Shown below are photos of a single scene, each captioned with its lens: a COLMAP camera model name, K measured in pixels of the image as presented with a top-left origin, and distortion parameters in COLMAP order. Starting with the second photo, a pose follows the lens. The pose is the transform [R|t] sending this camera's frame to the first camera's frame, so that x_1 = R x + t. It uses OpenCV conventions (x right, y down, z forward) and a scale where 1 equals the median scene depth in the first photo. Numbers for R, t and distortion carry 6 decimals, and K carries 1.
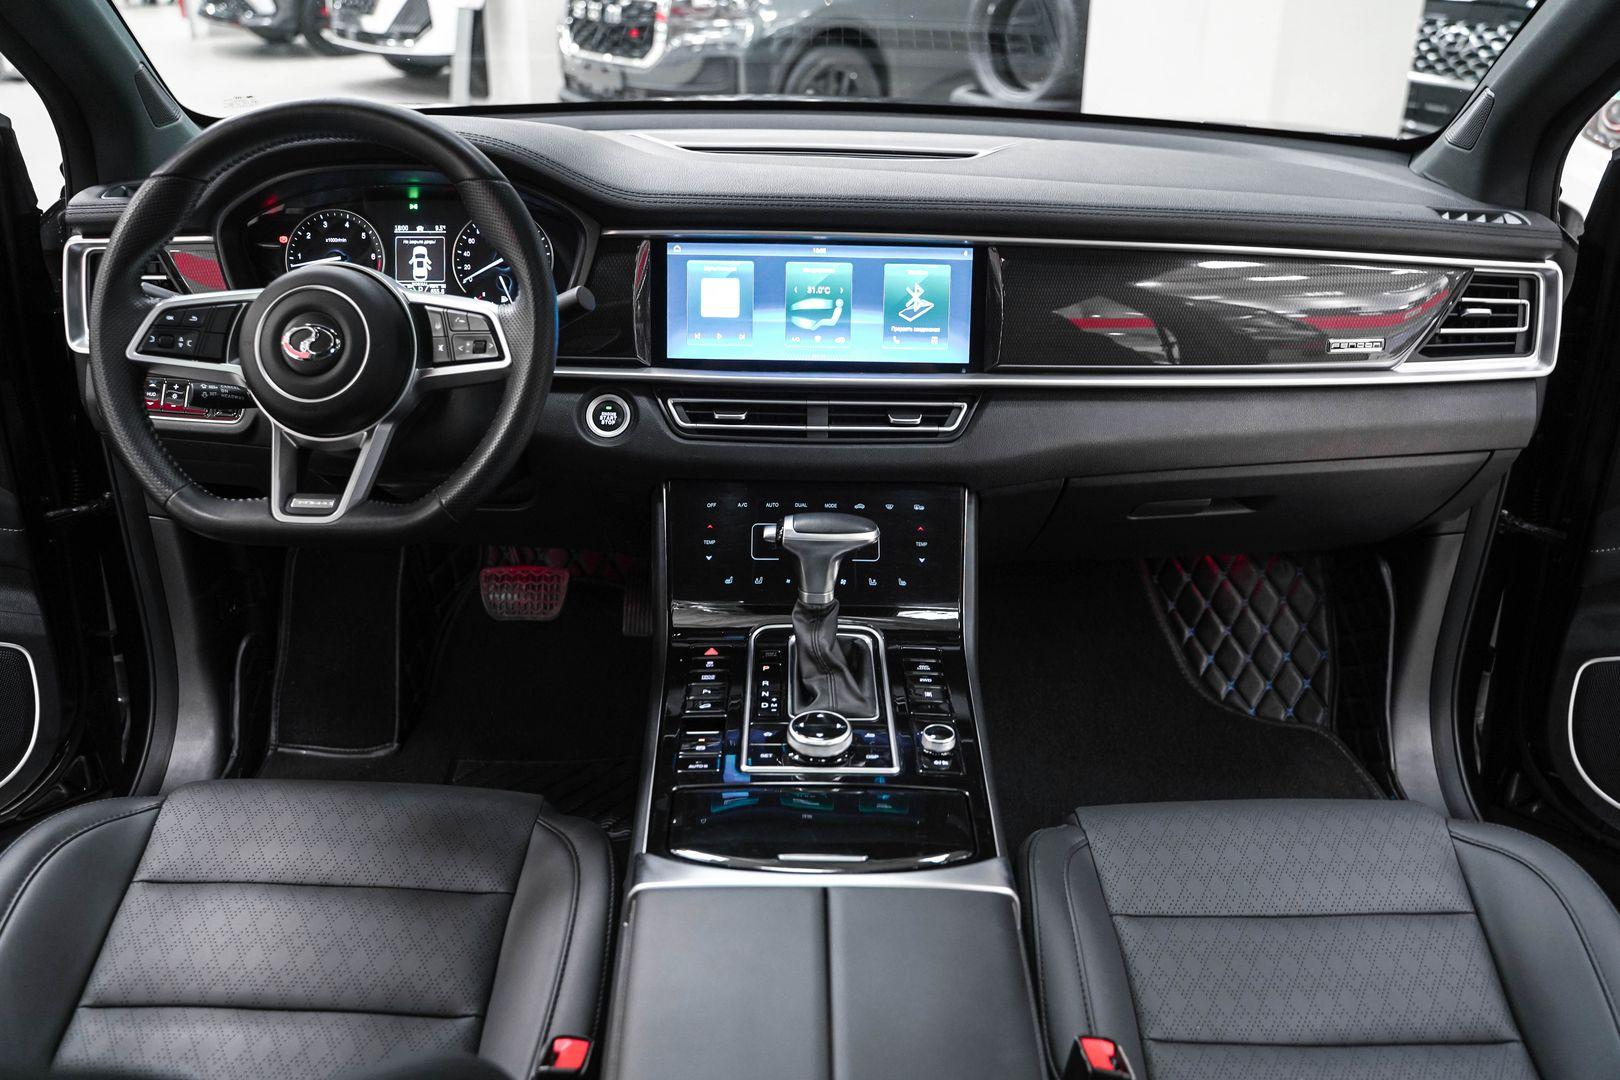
lens RADIAL K [[1344.3, 0, 798.8], [0, 1344.3, 537.0], [0, 0, 1]] dist [-0.078730, 0.014480]
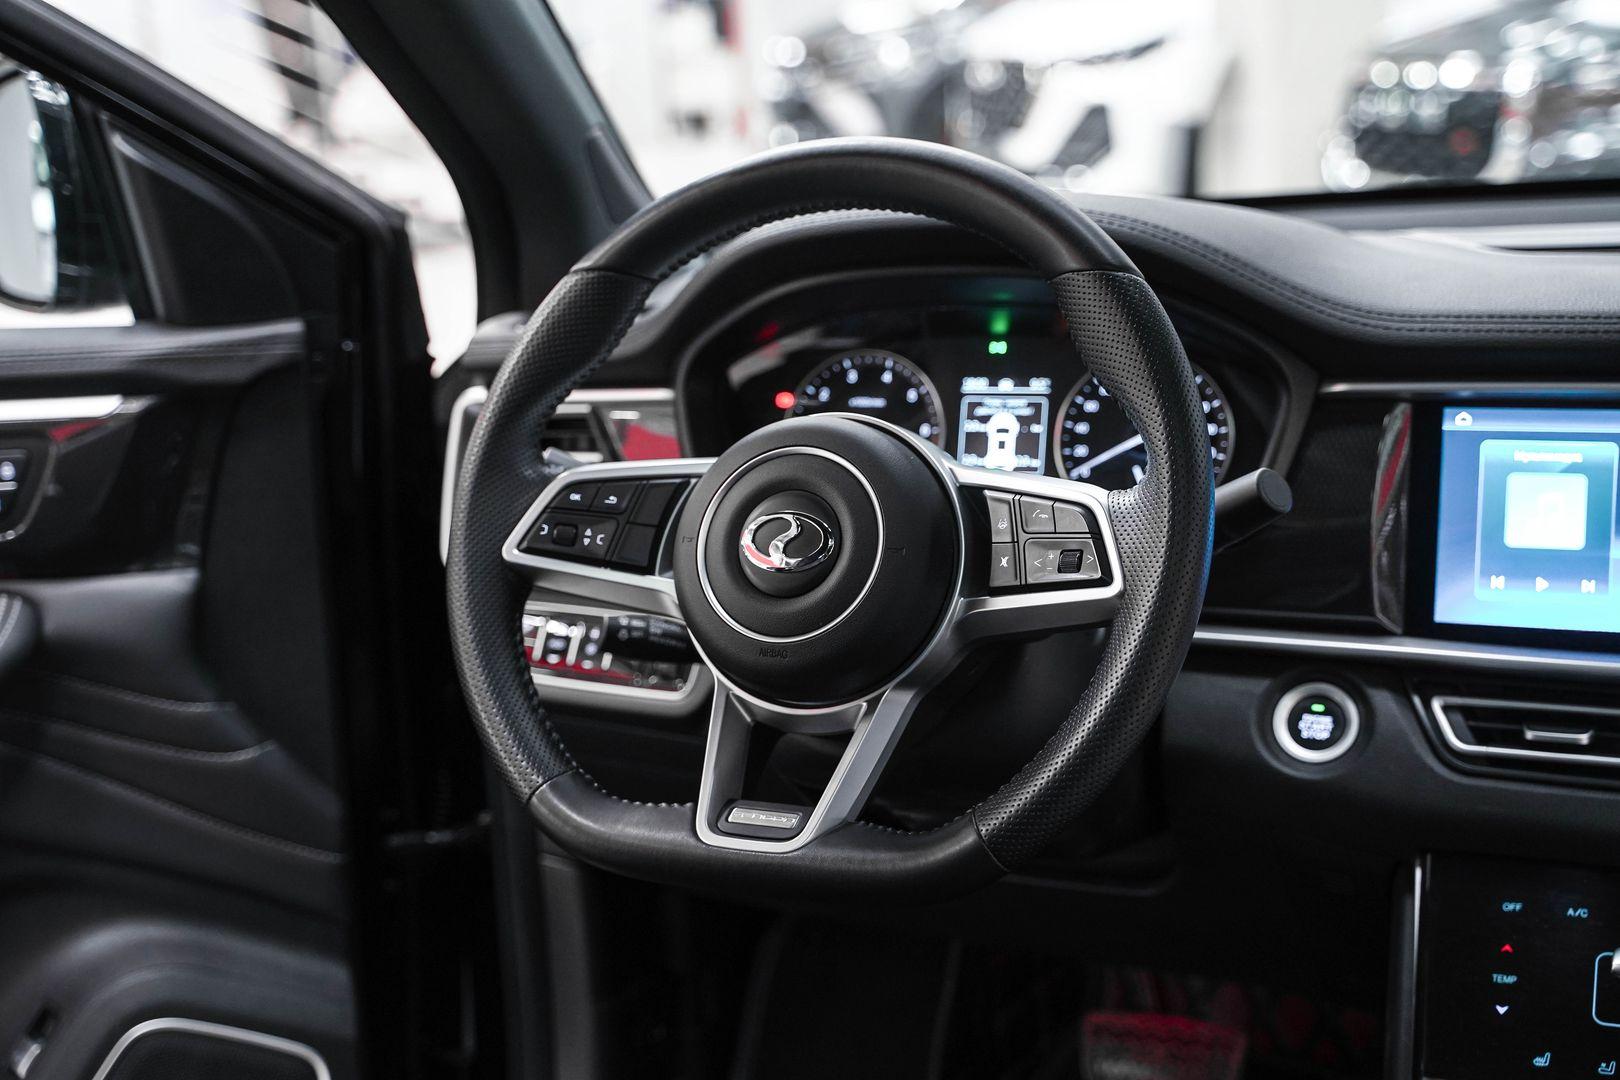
lens RADIAL K [[2314.6, 0, 797.3], [0, 2314.6, 531.8], [0, 0, 1]] dist [0.106218, 0.000000]
pose [[0.923097, 0.022886, -0.383887, 0.024351], [-0.103023, 0.976458, -0.189515, 0.035800], [0.370512, 0.214490, 0.903723, 0.065486]]
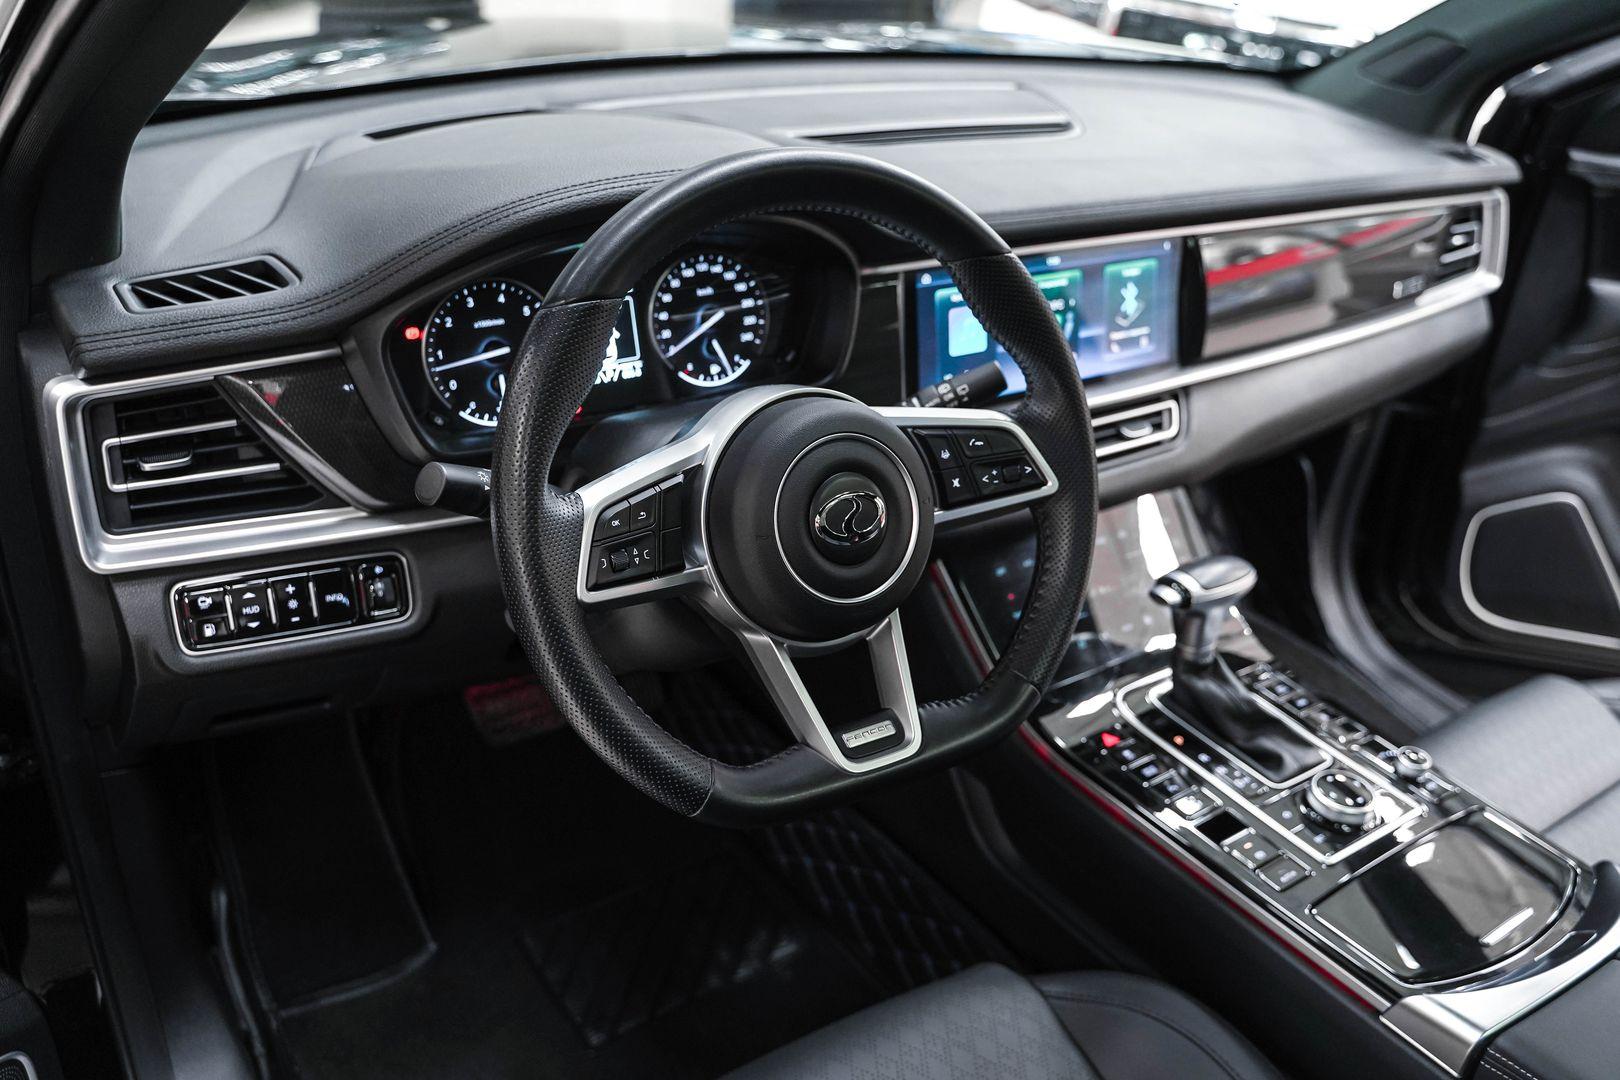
lens RADIAL K [[1344.3, 0, 811.9], [0, 1344.3, 539.7], [0, 0, 1]] dist [-0.078730, 0.014480]
pose [[0.828063, -0.228424, 0.511991, -0.631187], [0.168550, 0.972416, 0.161239, -0.213156], [-0.534699, -0.047220, 0.843722, 0.353870]]
